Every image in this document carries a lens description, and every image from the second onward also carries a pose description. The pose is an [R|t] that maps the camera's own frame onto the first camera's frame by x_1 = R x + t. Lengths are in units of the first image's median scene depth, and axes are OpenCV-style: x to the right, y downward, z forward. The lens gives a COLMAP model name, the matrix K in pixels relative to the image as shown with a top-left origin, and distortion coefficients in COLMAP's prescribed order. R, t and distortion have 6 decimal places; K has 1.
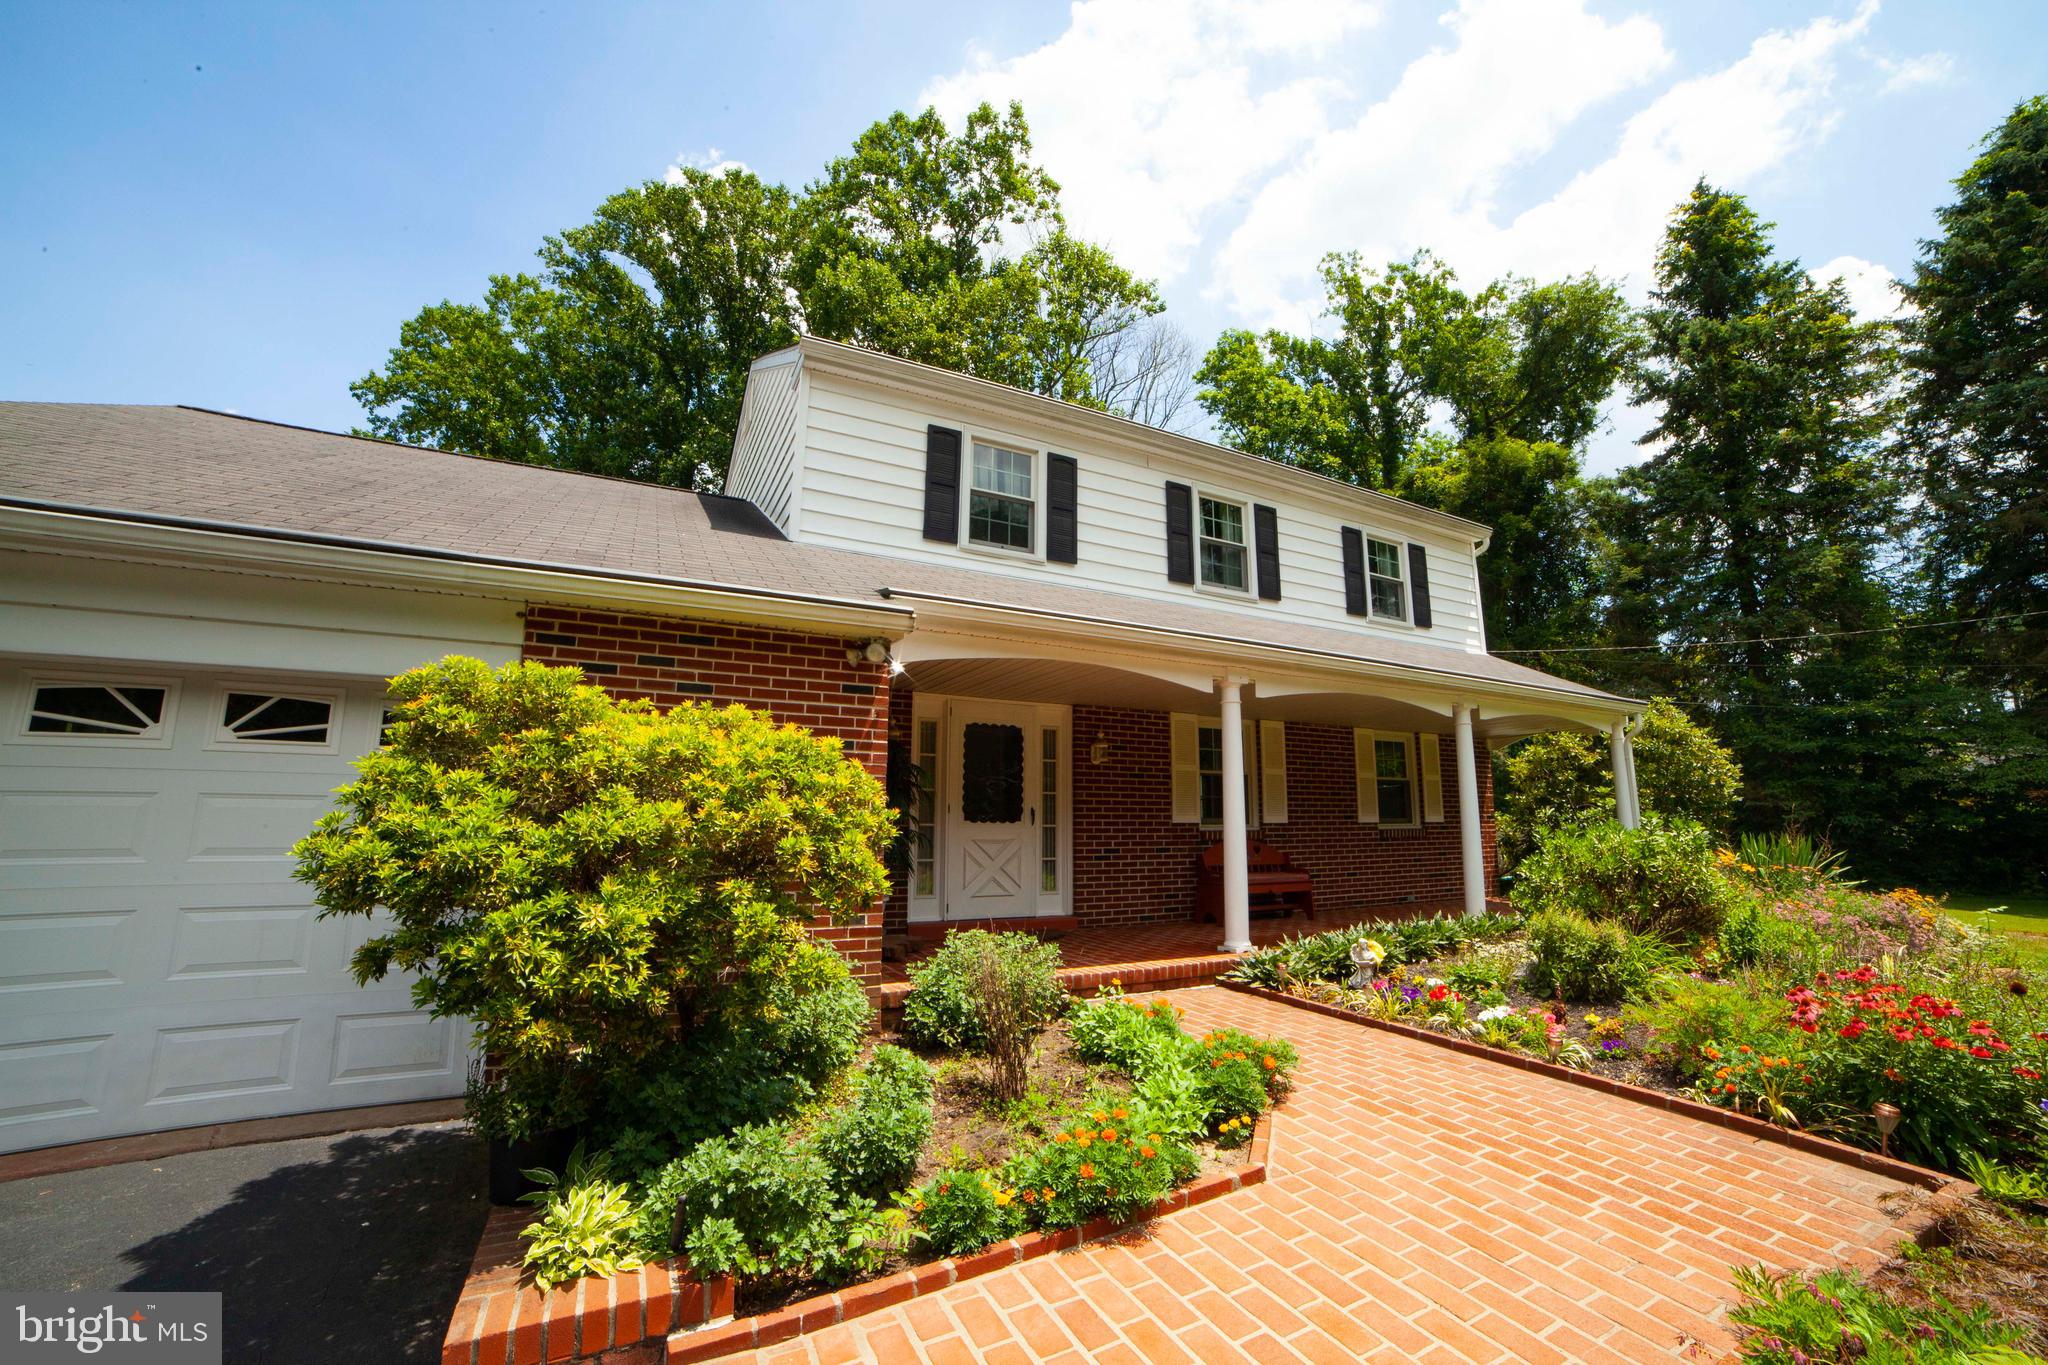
lens RADIAL K [[824.1, 0, 1034.7], [0, 824.1, 683.9], [0, 0, 1]] dist [-0.106126, 0.035825]
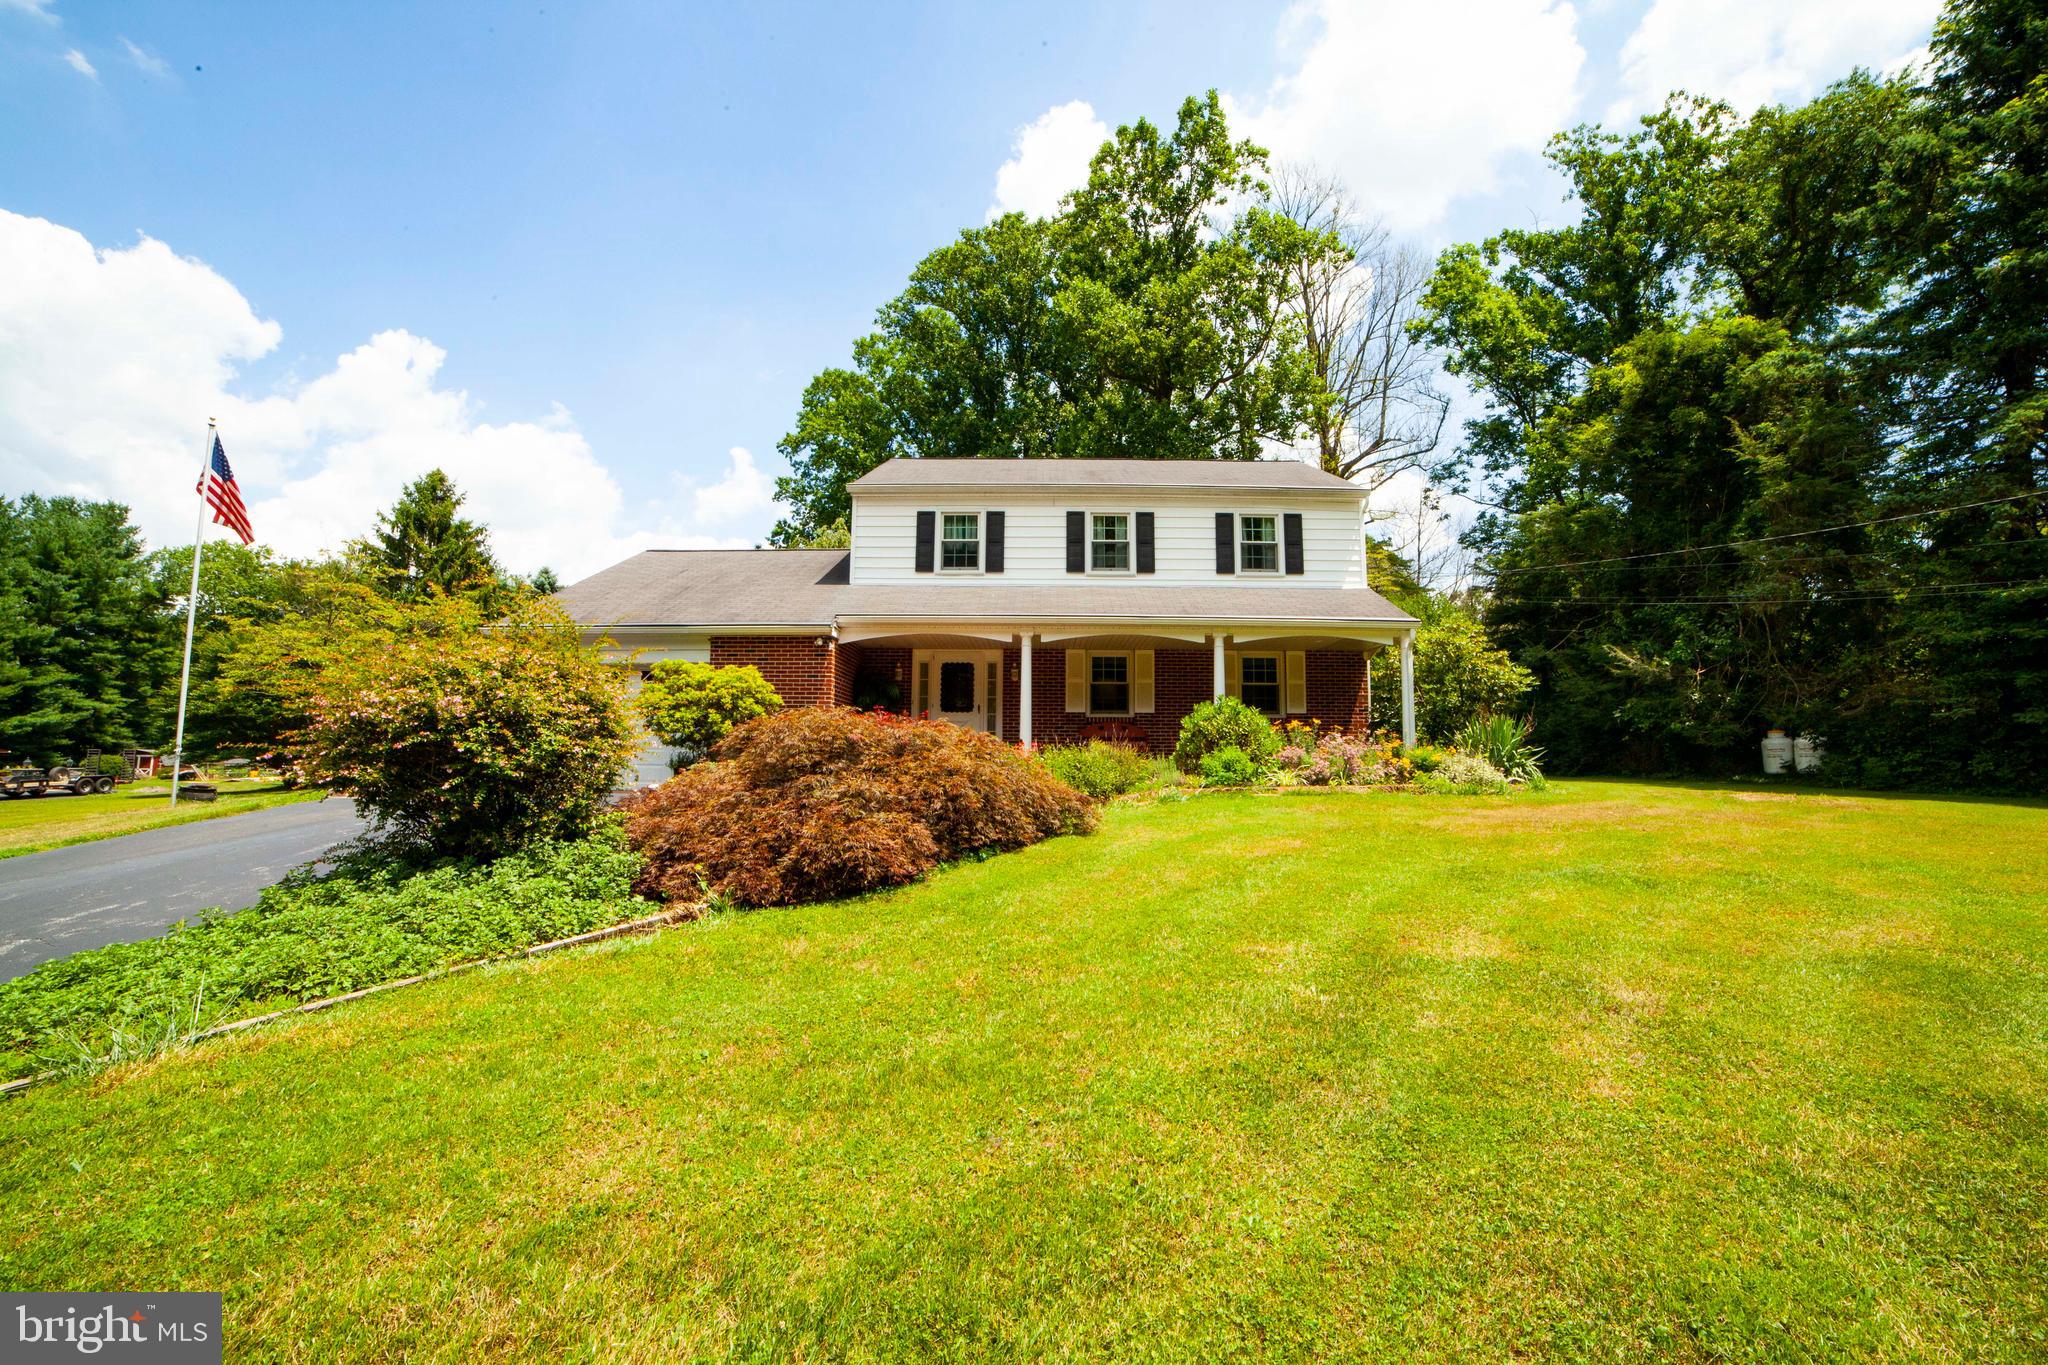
lens RADIAL K [[824.1, 0, 1034.7], [0, 824.1, 683.9], [0, 0, 1]] dist [-0.106126, 0.035825]
pose [[0.882039, -0.042953, -0.469215, 0.326222], [0.079368, 0.995151, 0.058100, 0.000272], [0.464444, -0.088487, 0.881171, -0.202656]]
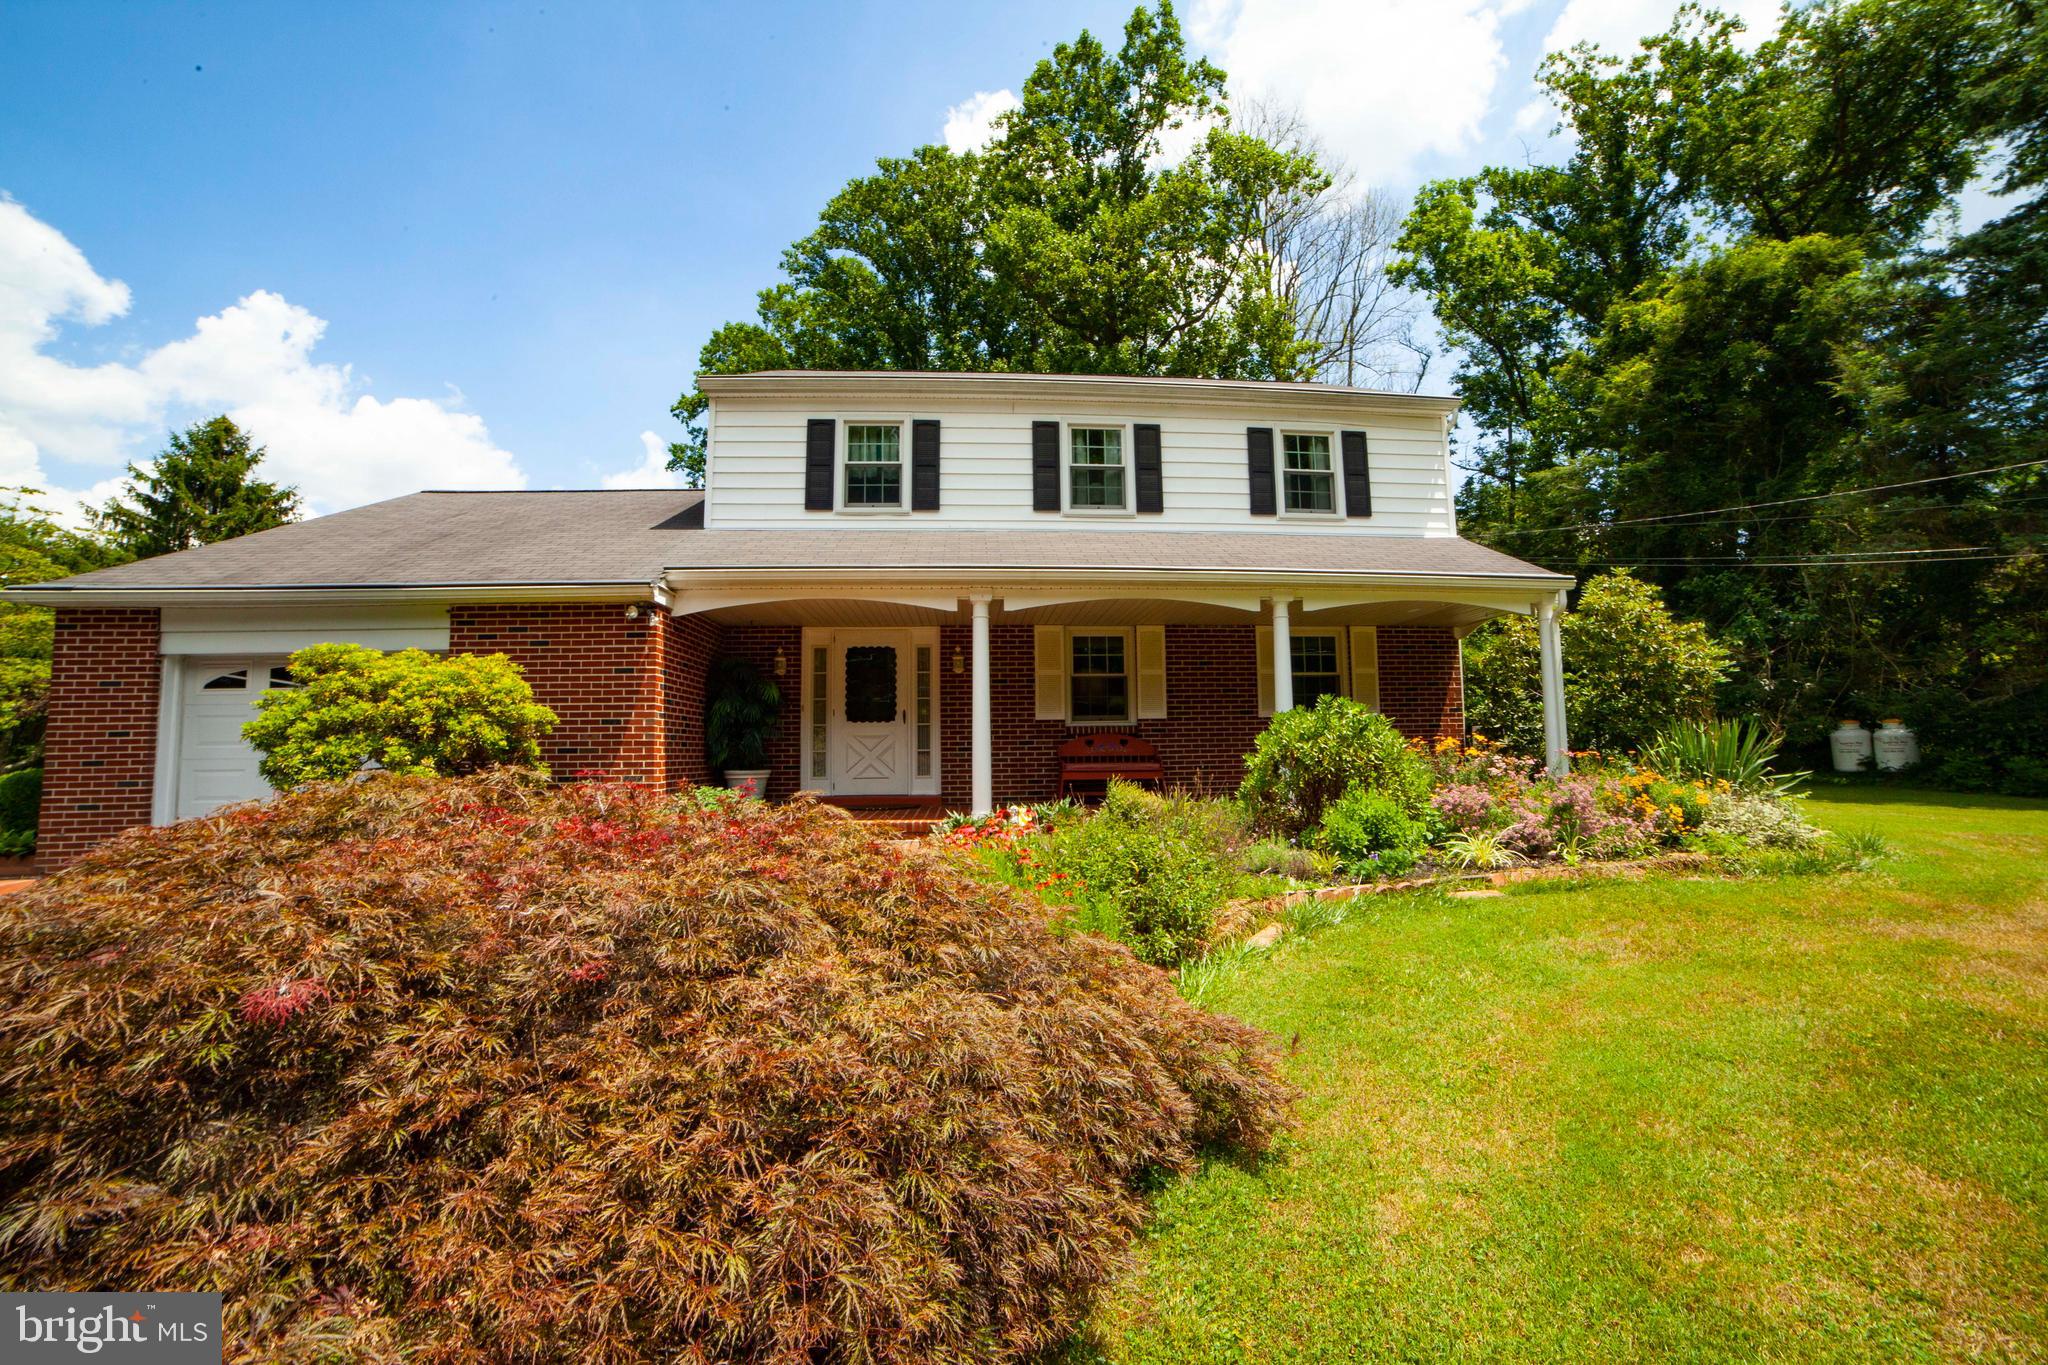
lens RADIAL K [[824.1, 0, 1034.7], [0, 824.1, 683.9], [0, 0, 1]] dist [-0.106126, 0.035825]
pose [[0.921188, -0.048171, -0.386124, 0.216245], [0.085079, 0.993232, 0.079065, 0.008708], [0.379702, -0.105685, 0.919052, -0.027480]]
